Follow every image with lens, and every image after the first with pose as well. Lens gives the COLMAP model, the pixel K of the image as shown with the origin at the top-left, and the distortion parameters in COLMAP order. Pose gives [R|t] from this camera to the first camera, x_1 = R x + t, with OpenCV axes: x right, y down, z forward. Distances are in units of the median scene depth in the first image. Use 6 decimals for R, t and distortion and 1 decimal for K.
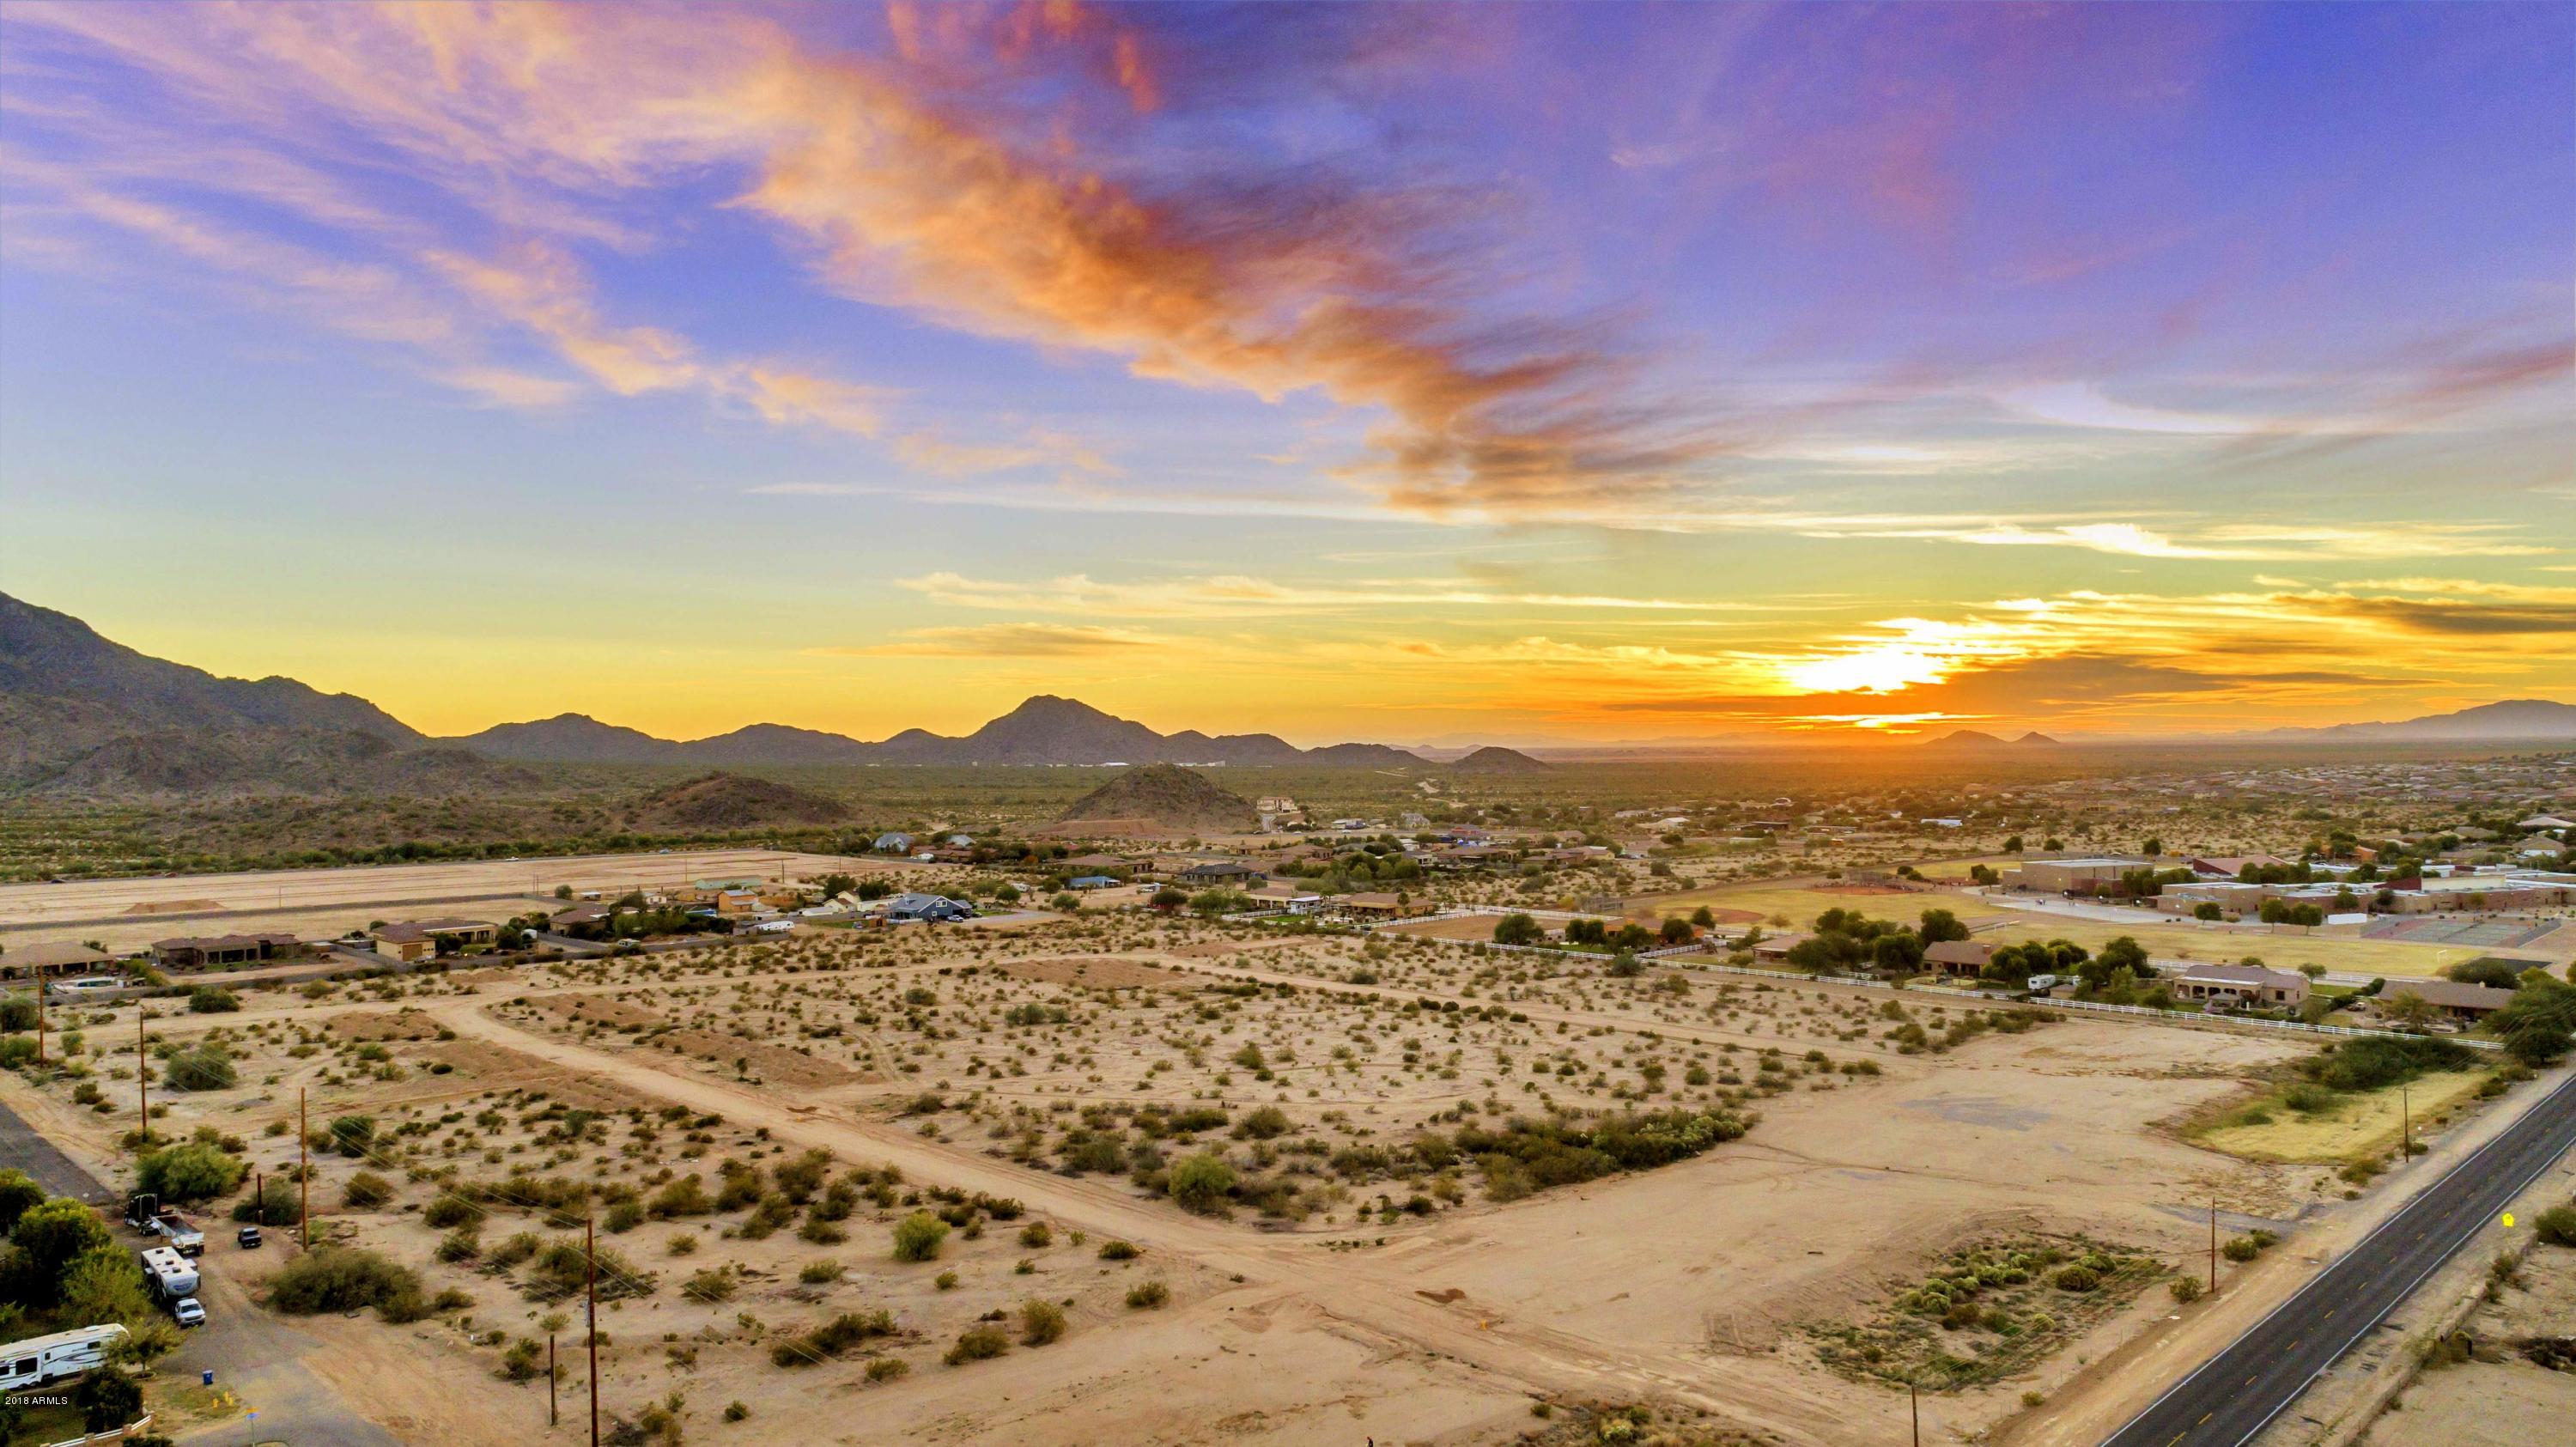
lens RADIAL K [[1738.7, 0, 1288.0], [0, 1738.7, 723.5], [0, 0, 1]] dist [-0.011725, 0.001774]
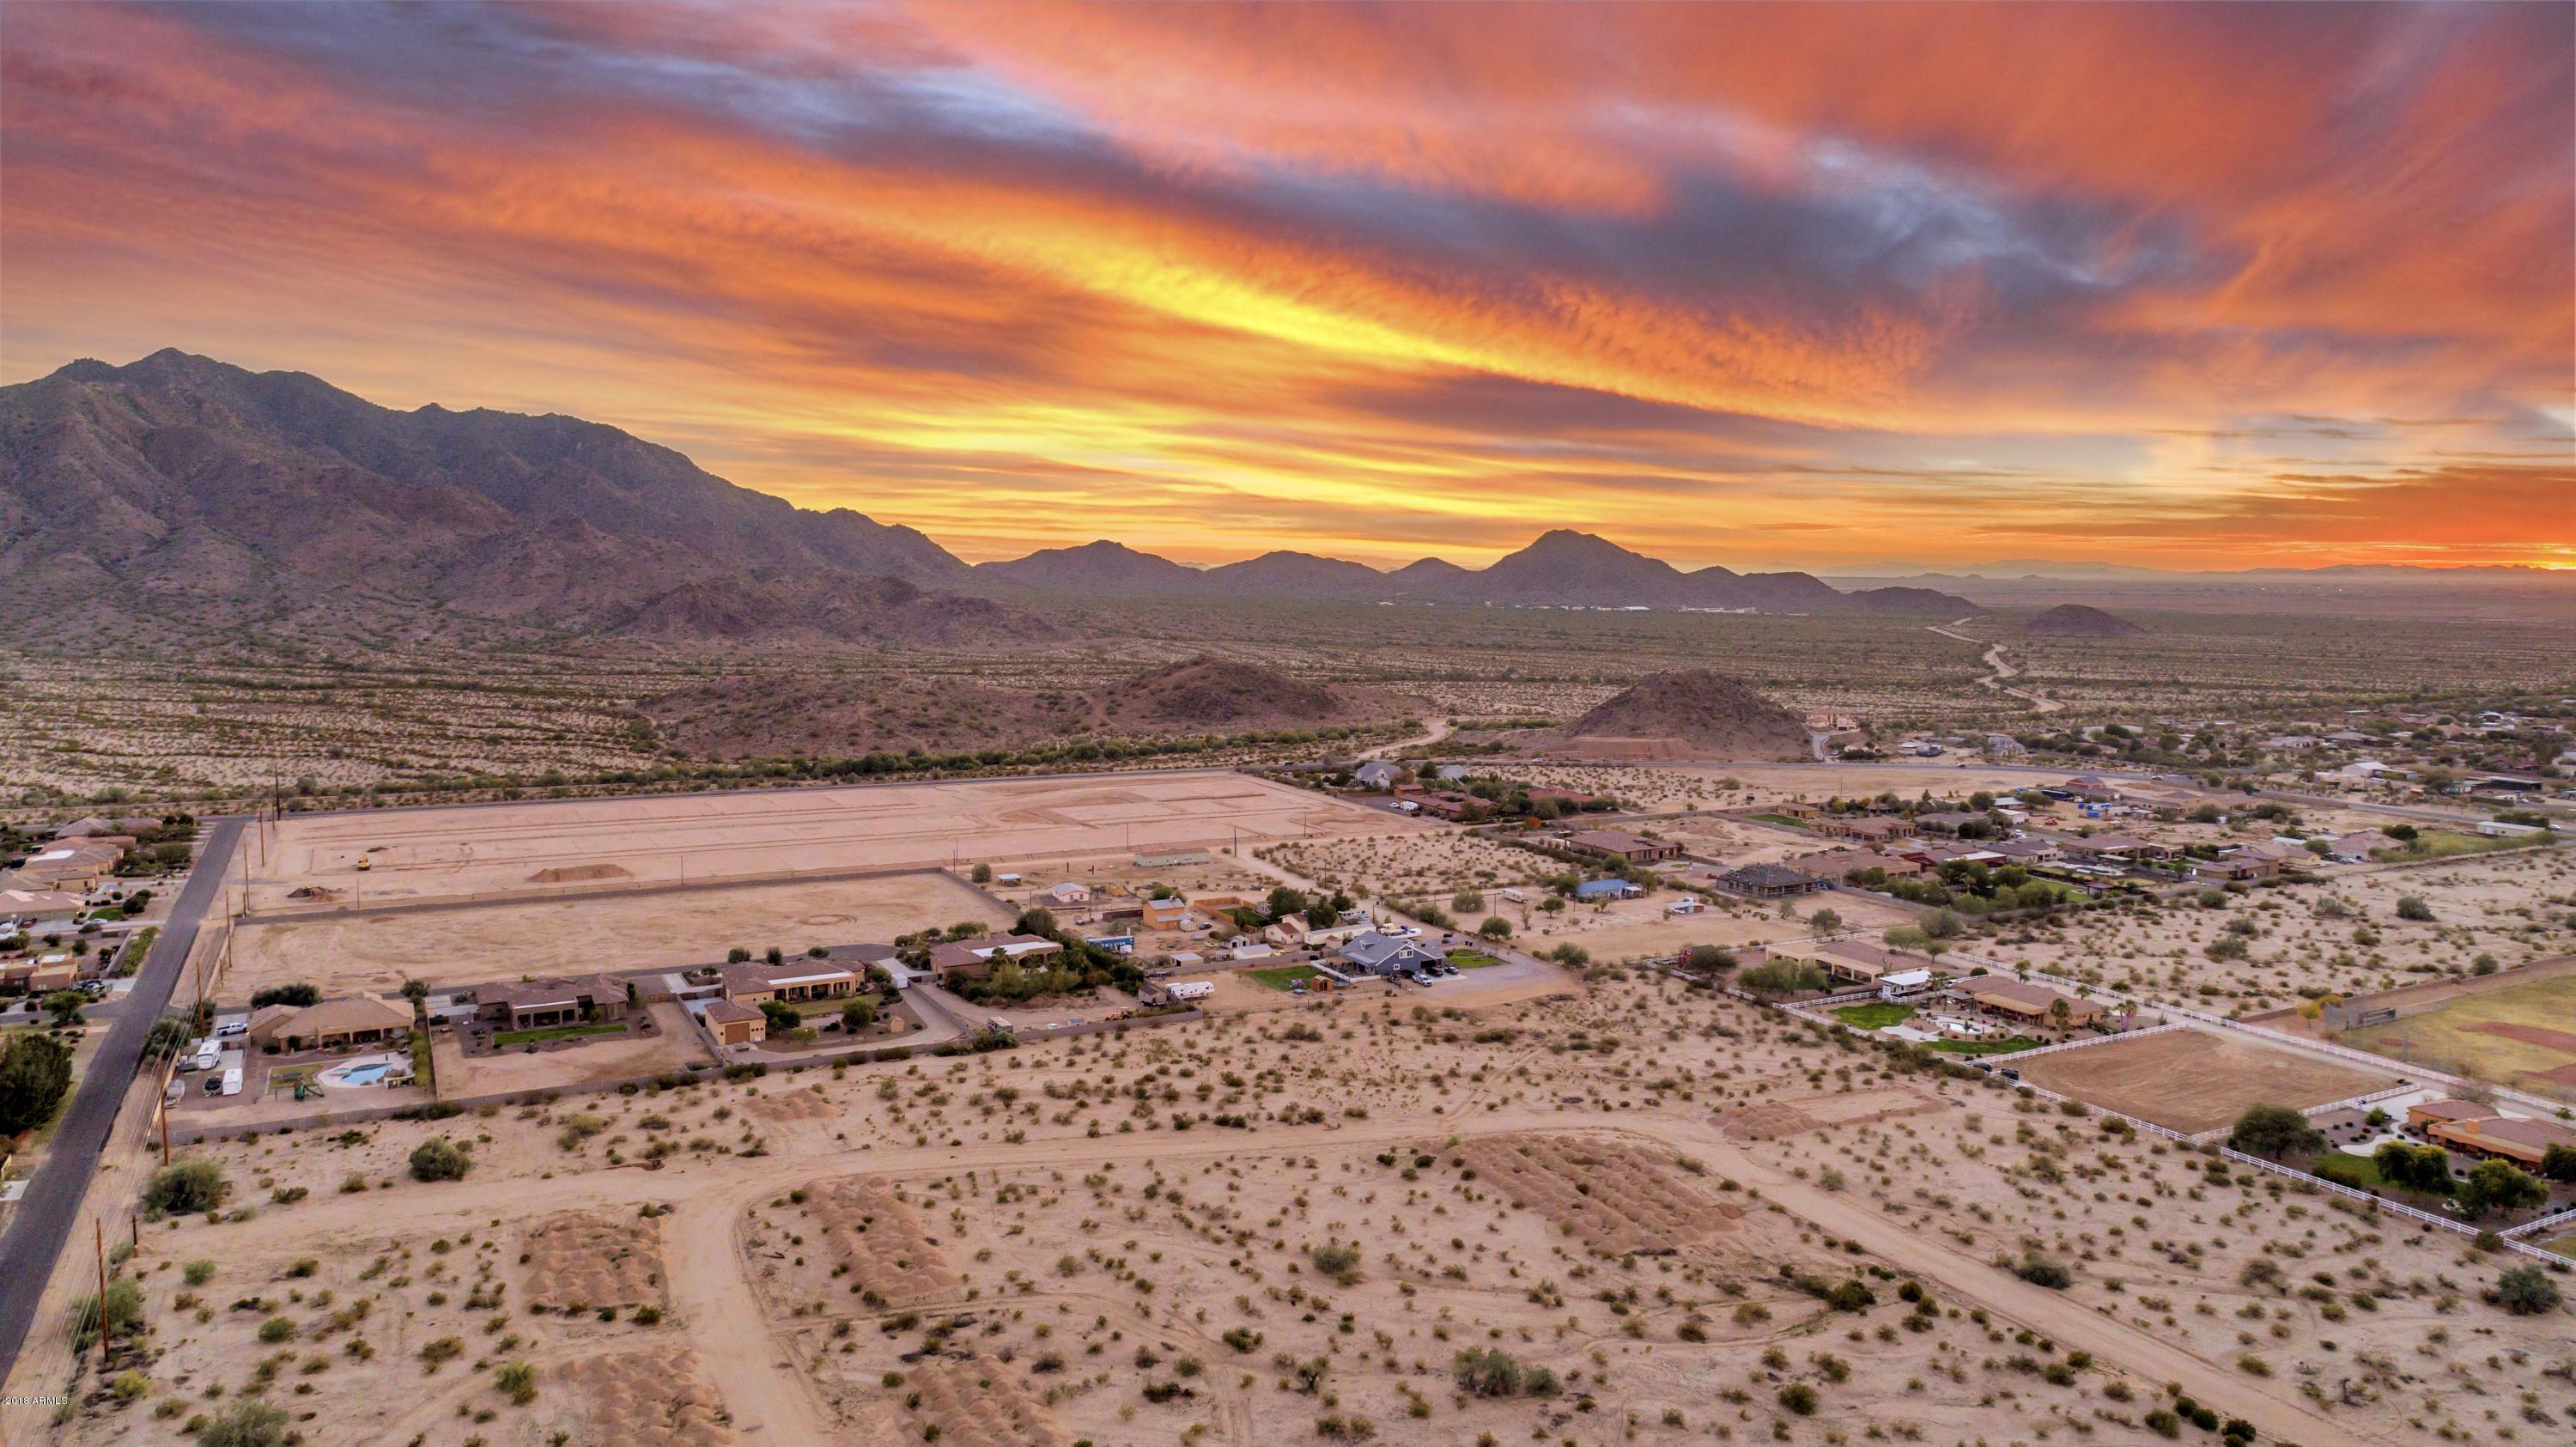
lens RADIAL K [[1743.5, 0, 1291.6], [0, 1743.5, 734.5], [0, 0, 1]] dist [-0.018020, 0.009530]
pose [[0.957329, 0.045221, -0.285439, -0.034765], [-0.013482, 0.993595, 0.112197, -0.082609], [0.288684, -0.103561, 0.951807, 0.279700]]
